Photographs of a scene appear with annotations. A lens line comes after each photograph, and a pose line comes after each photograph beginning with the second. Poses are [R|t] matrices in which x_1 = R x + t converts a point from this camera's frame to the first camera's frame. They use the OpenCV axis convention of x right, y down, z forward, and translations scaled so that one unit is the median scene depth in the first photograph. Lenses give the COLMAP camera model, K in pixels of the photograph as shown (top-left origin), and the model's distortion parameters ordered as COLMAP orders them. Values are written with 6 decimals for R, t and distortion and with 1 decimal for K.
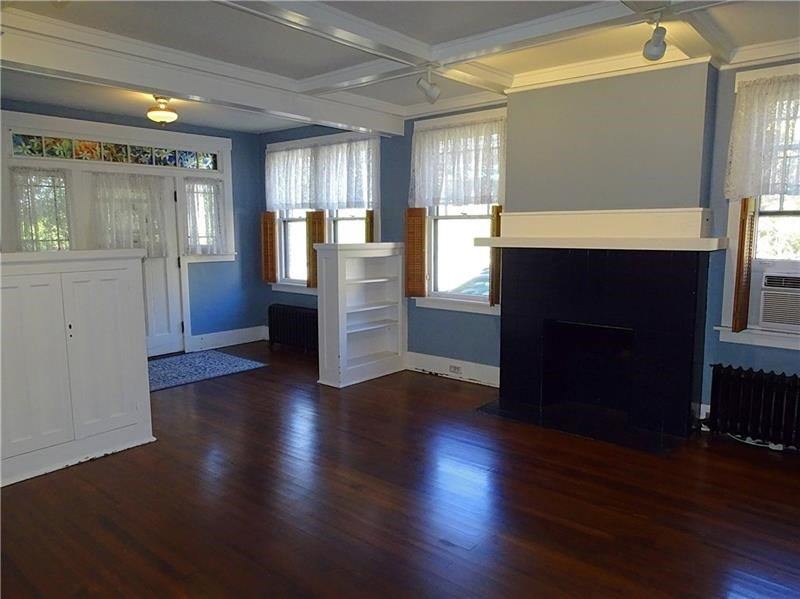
lens RADIAL K [[569.5, 0, 405.0], [0, 569.5, 300.1], [0, 0, 1]] dist [-0.003551, -0.006534]
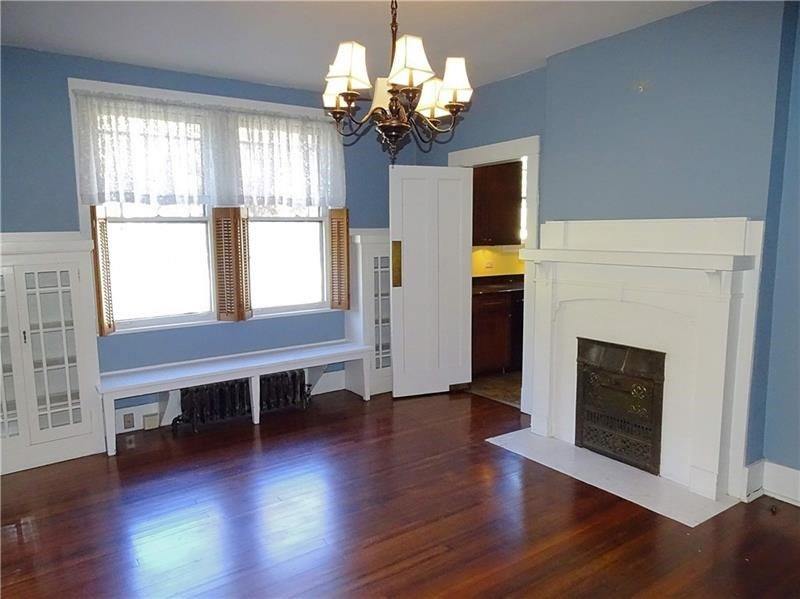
lens RADIAL K [[569.5, 0, 403.8], [0, 569.5, 300.7], [0, 0, 1]] dist [-0.003551, -0.006534]
pose [[0.244509, -0.123211, 0.961787, -0.788773], [0.135968, 0.986451, 0.091805, -0.083303], [-0.960067, 0.108325, 0.257948, 0.655777]]
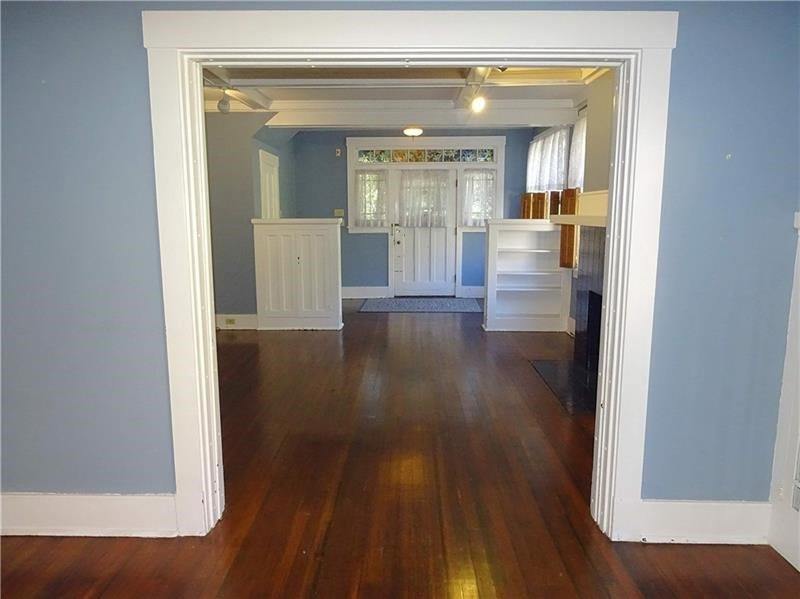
lens RADIAL K [[569.5, 0, 402.9], [0, 569.5, 298.3], [0, 0, 1]] dist [-0.003551, -0.006534]
pose [[0.609234, 0.128424, -0.782522, 0.637393], [-0.101341, 0.991317, 0.083791, -0.008236], [0.786488, 0.028253, 0.616958, 0.051389]]
